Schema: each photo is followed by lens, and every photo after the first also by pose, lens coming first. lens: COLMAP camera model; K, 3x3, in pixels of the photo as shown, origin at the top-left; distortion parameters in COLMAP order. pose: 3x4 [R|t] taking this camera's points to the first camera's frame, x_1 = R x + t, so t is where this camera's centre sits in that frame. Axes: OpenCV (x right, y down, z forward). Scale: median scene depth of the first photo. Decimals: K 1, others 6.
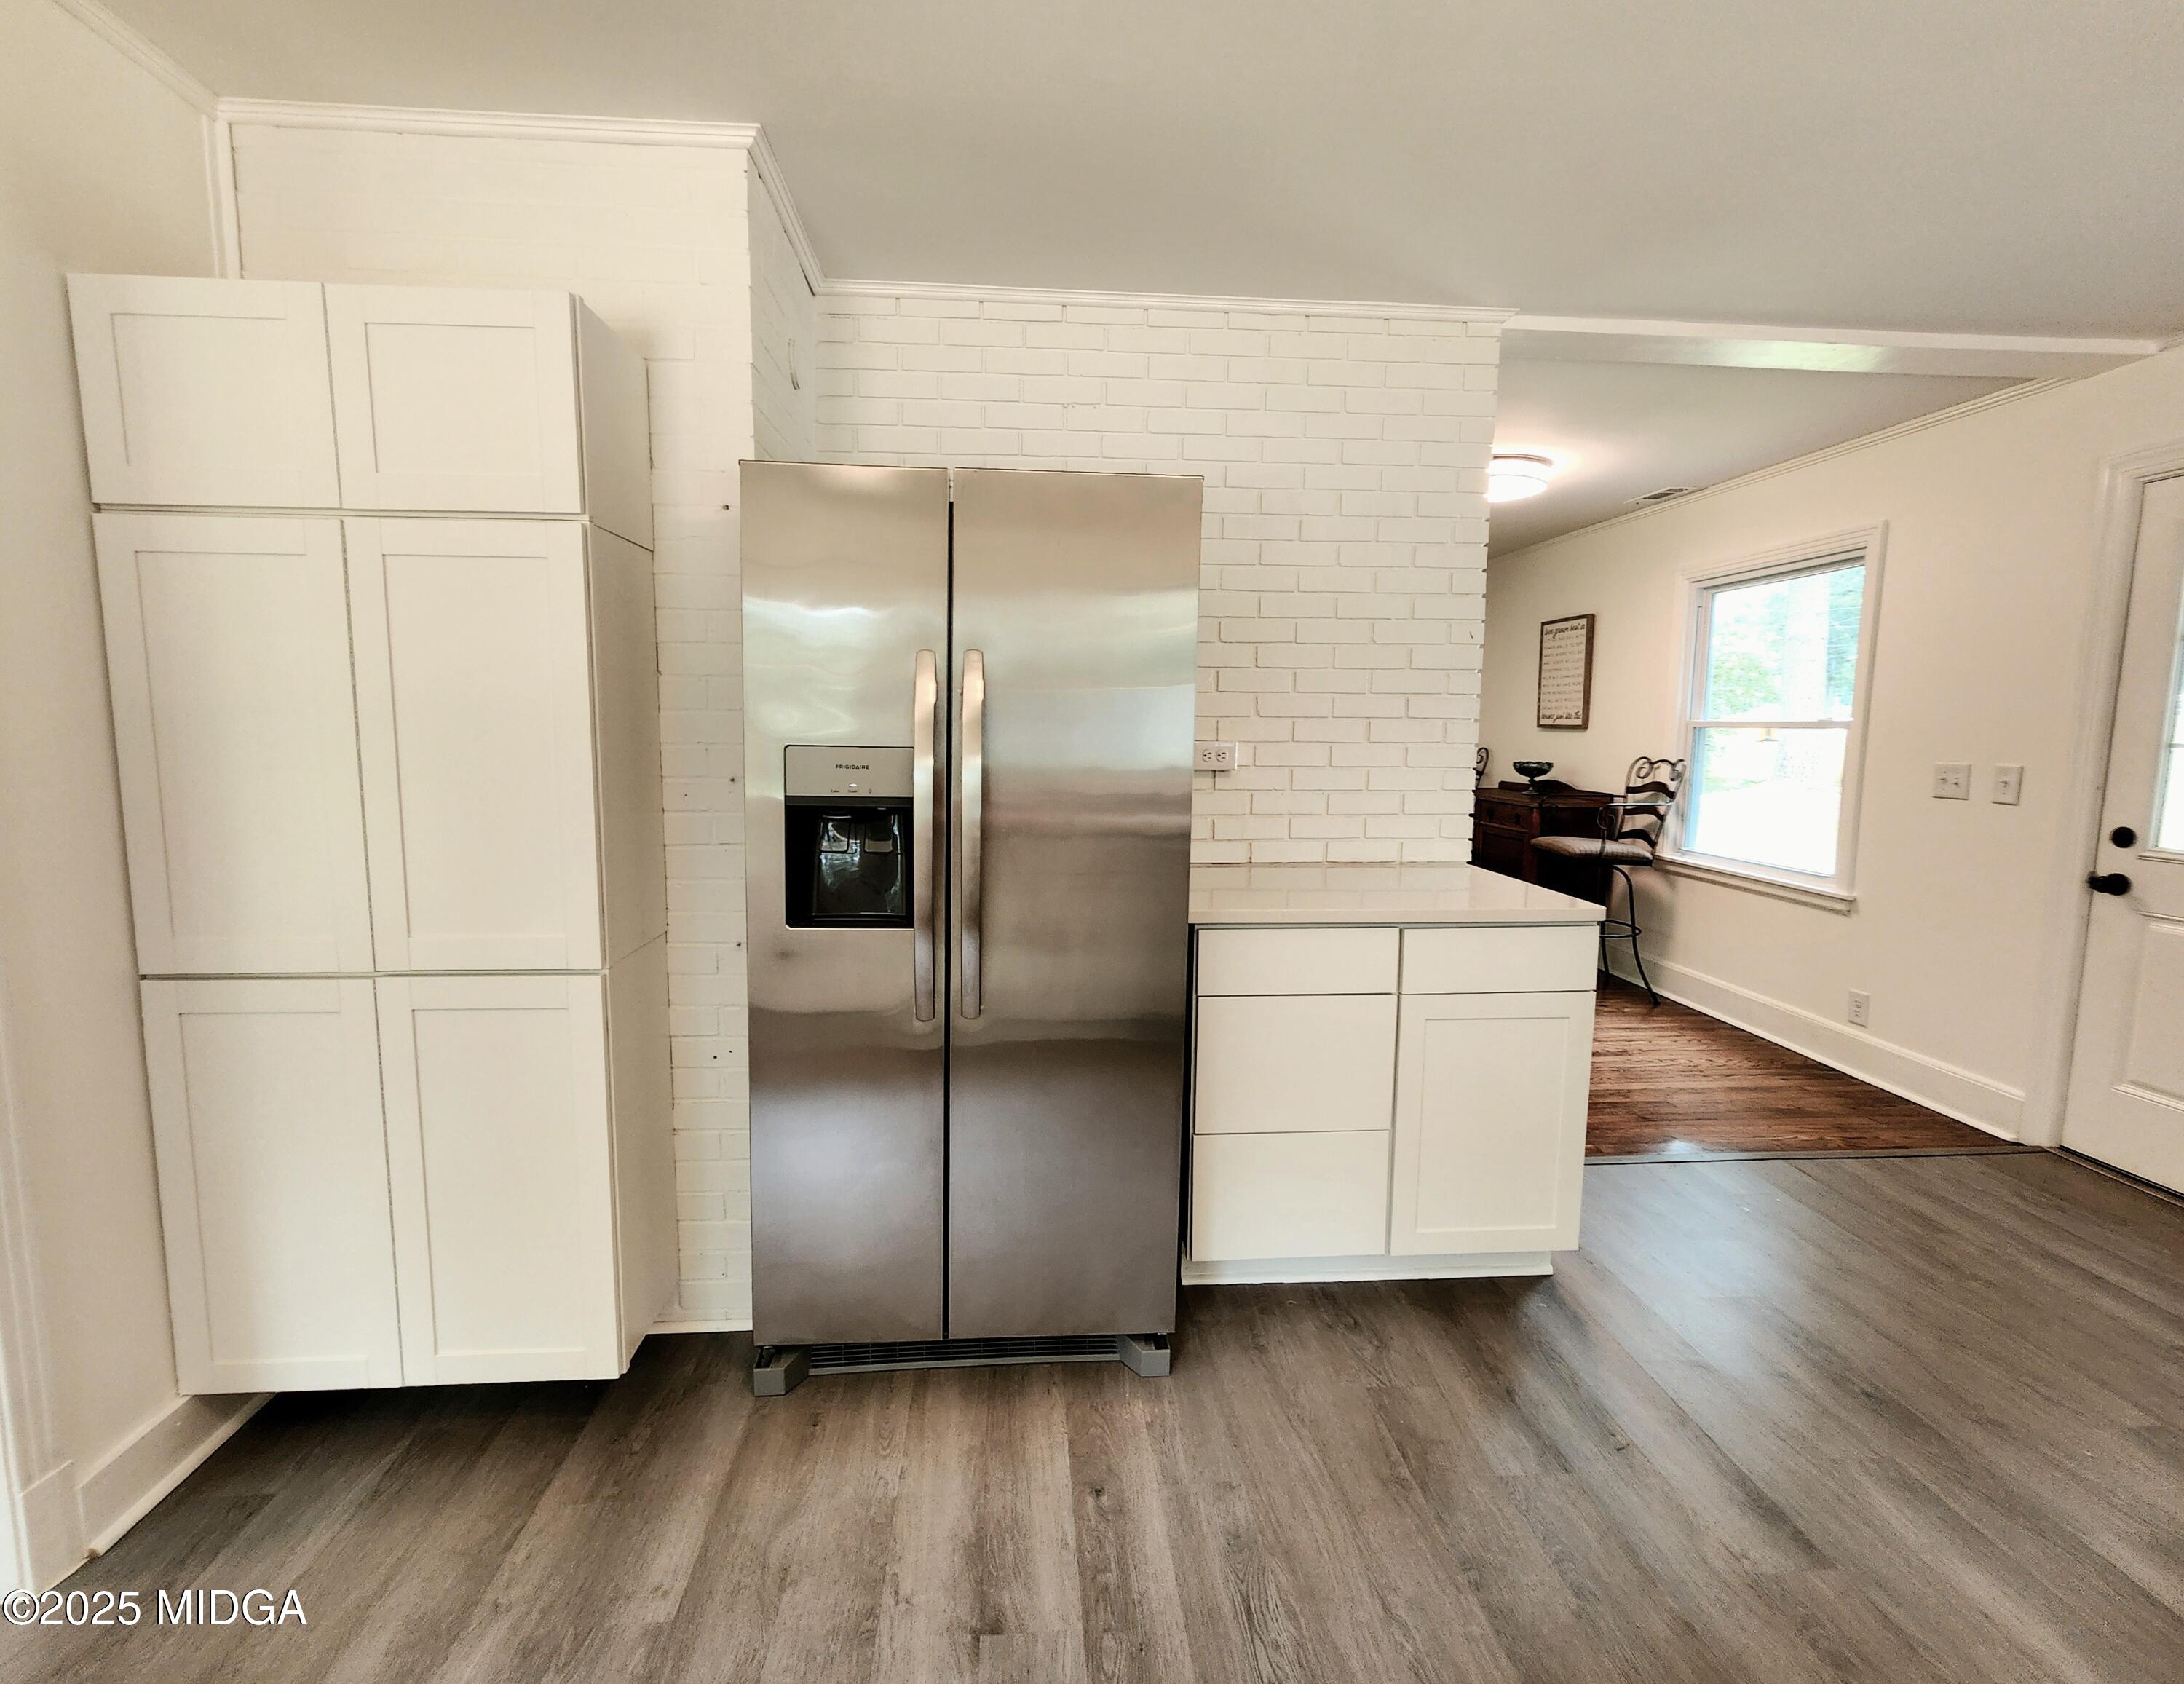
lens RADIAL K [[961.4, 0, 1076.5], [0, 961.4, 831.8], [0, 0, 1]] dist [-0.002589, 0.000071]
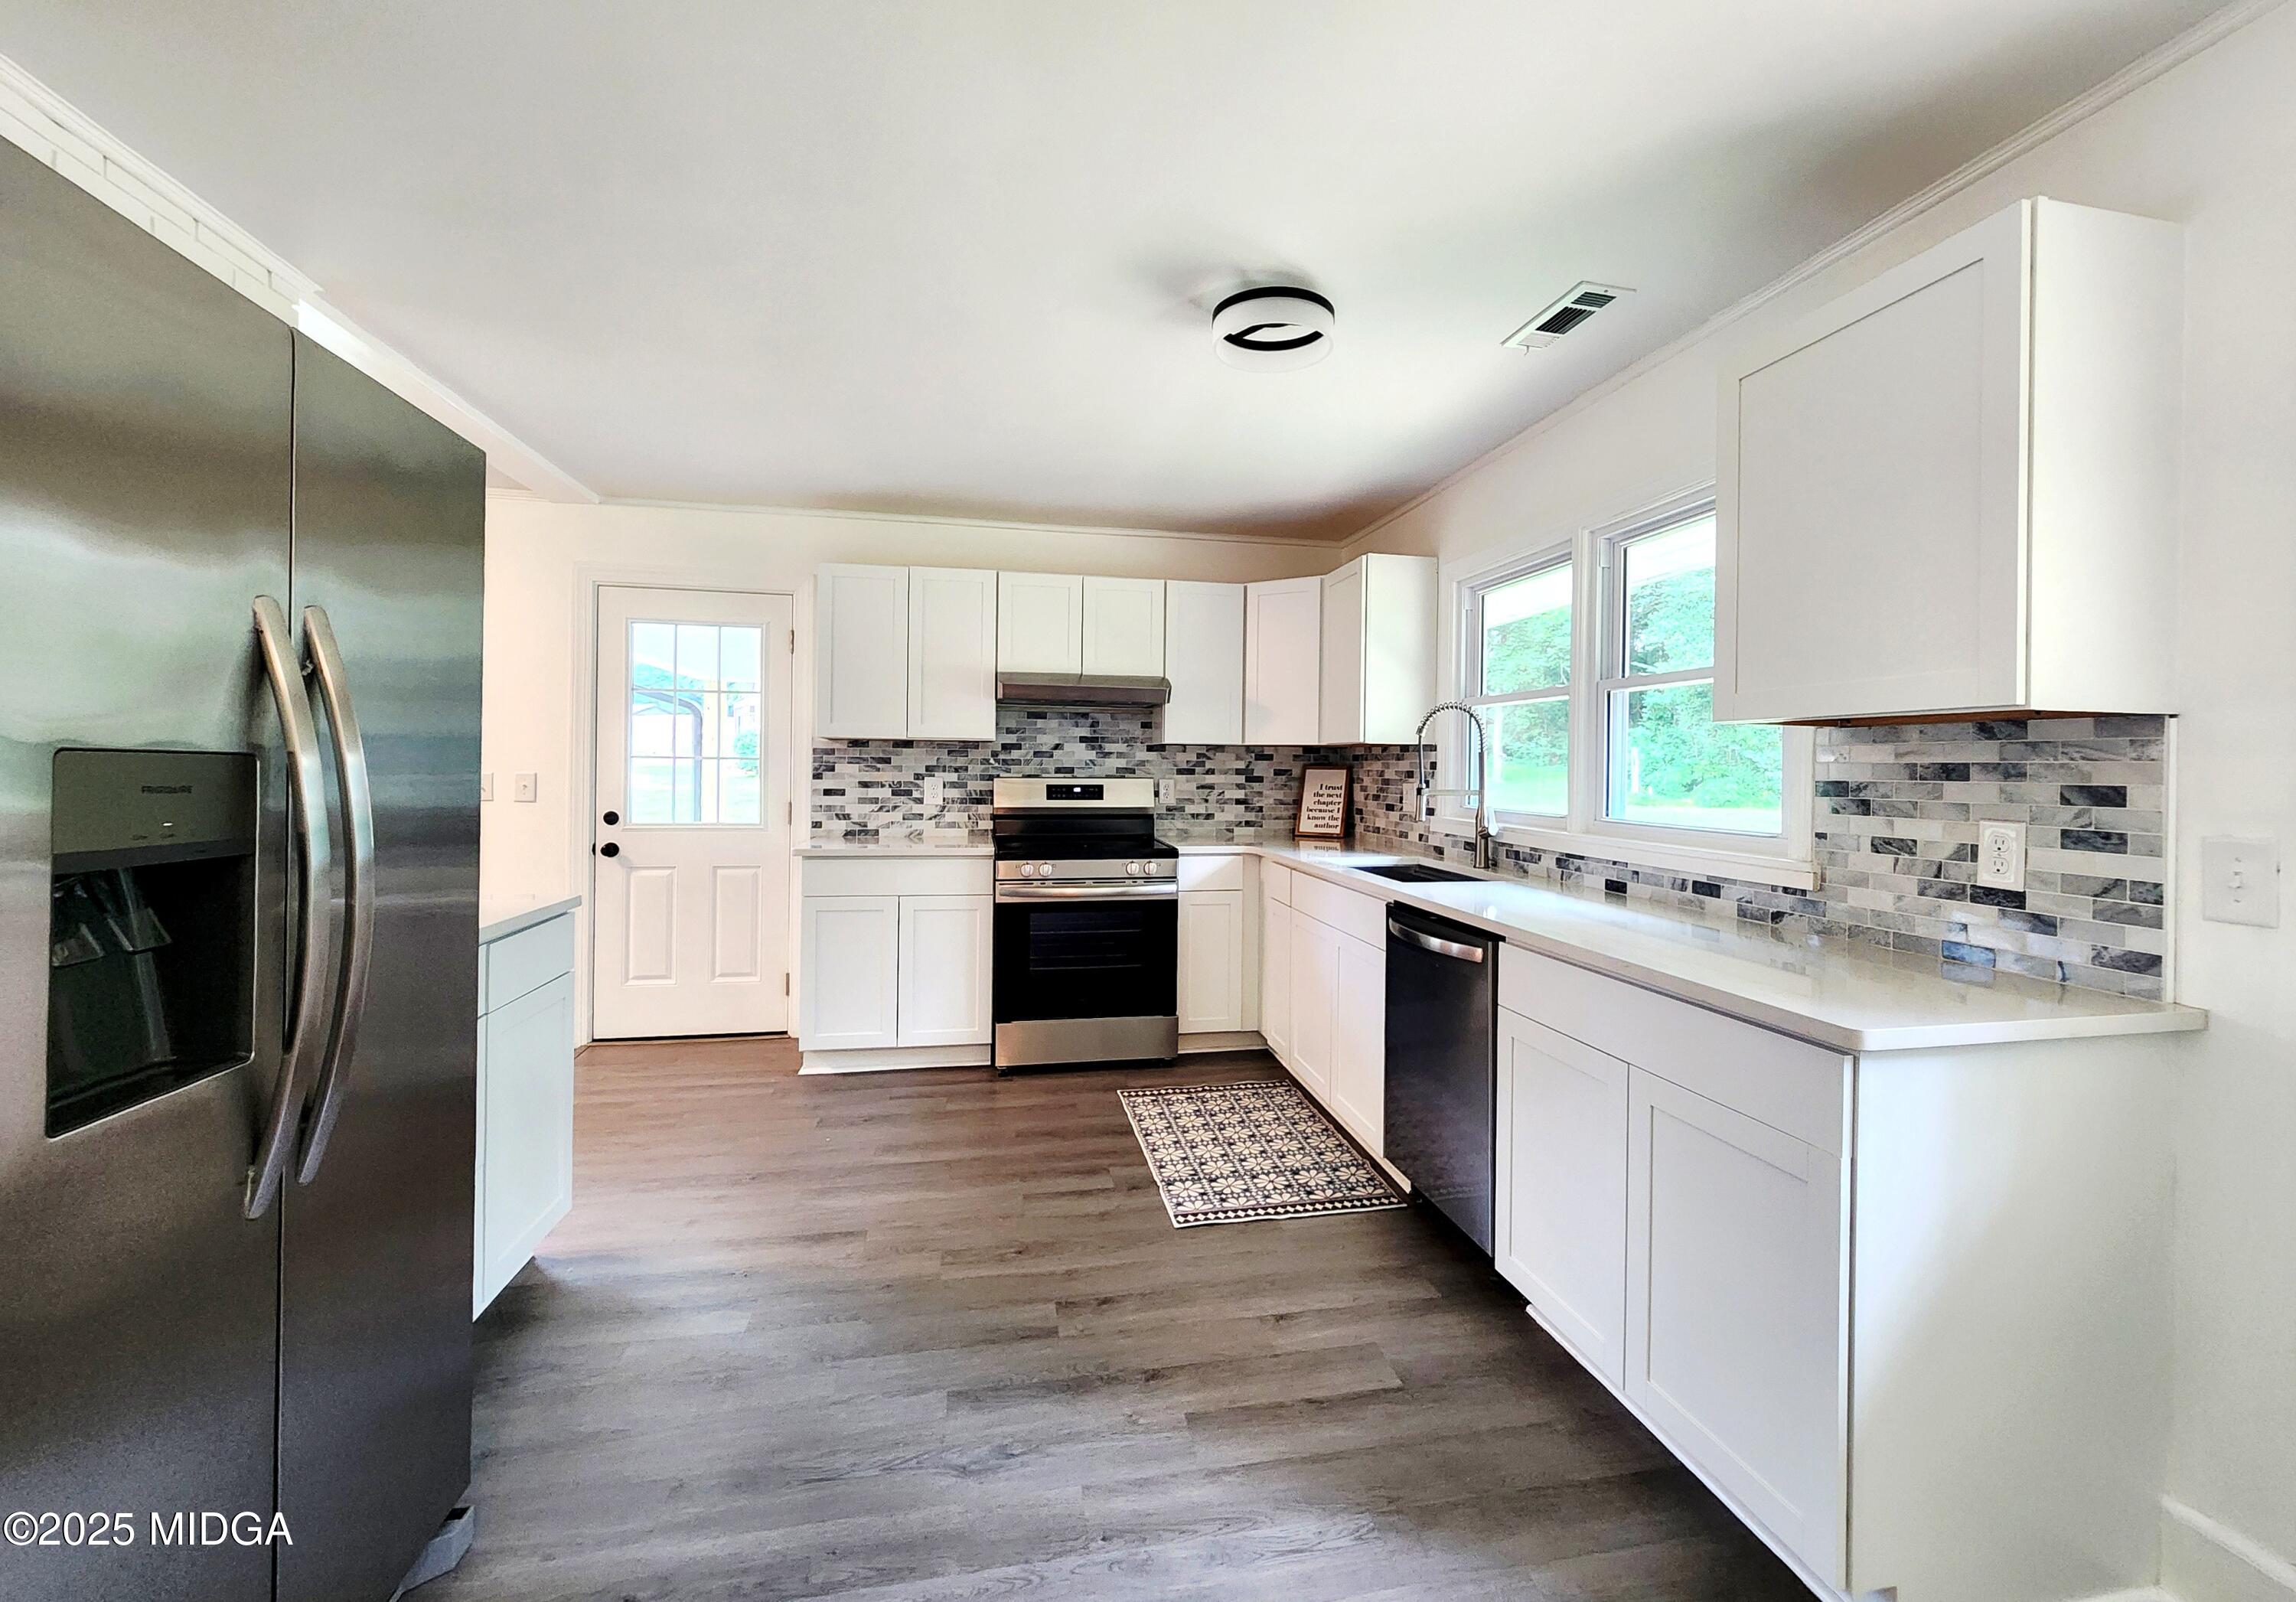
lens RADIAL K [[967.9, 0, 1178.7], [0, 967.9, 770.5], [0, 0, 1]] dist [0.000603, 0.000127]
pose [[-0.134225, -0.014025, 0.990852, -0.723232], [0.097065, 0.994905, 0.027231, -0.032294], [-0.986186, 0.099833, -0.132180, 0.436062]]
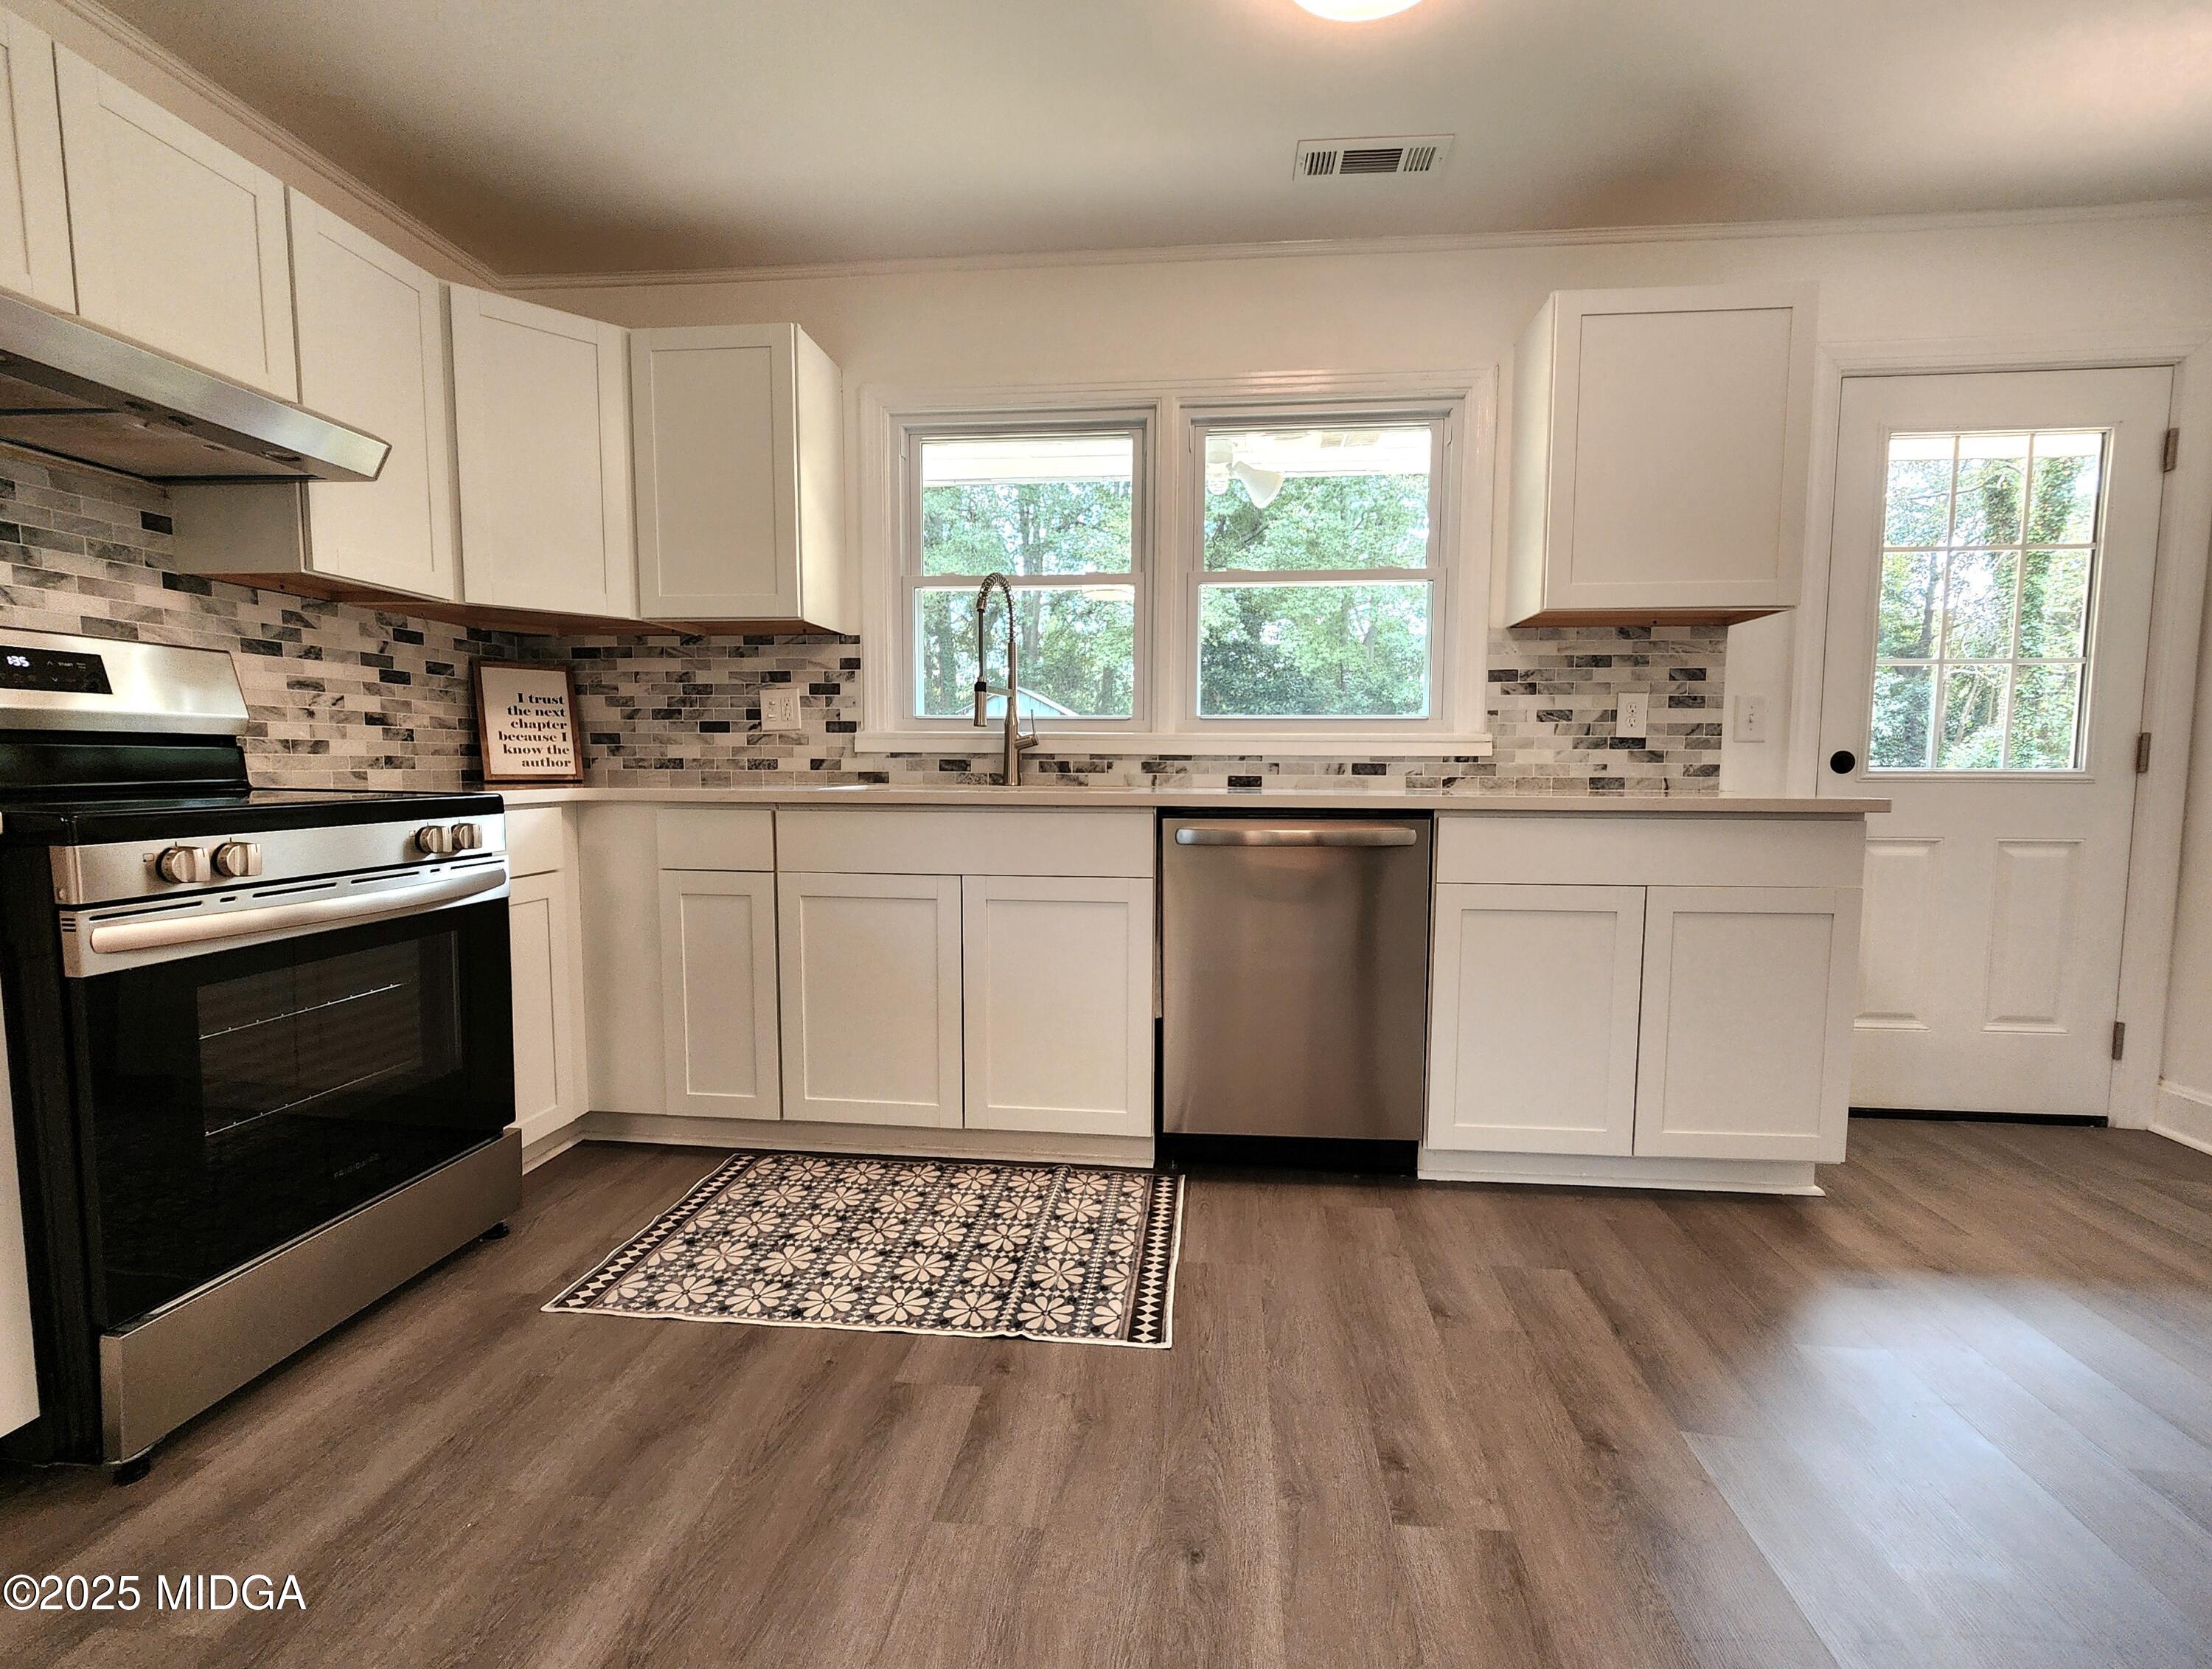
lens RADIAL K [[968.0, 0, 1129.7], [0, 968.0, 850.7], [0, 0, 1]] dist [-0.000132, 0.000331]
pose [[-0.986152, -0.026356, 0.163738, 0.453161], [0.006652, 0.980211, 0.197844, 0.049644], [-0.165712, 0.196193, -0.966461, 1.021710]]
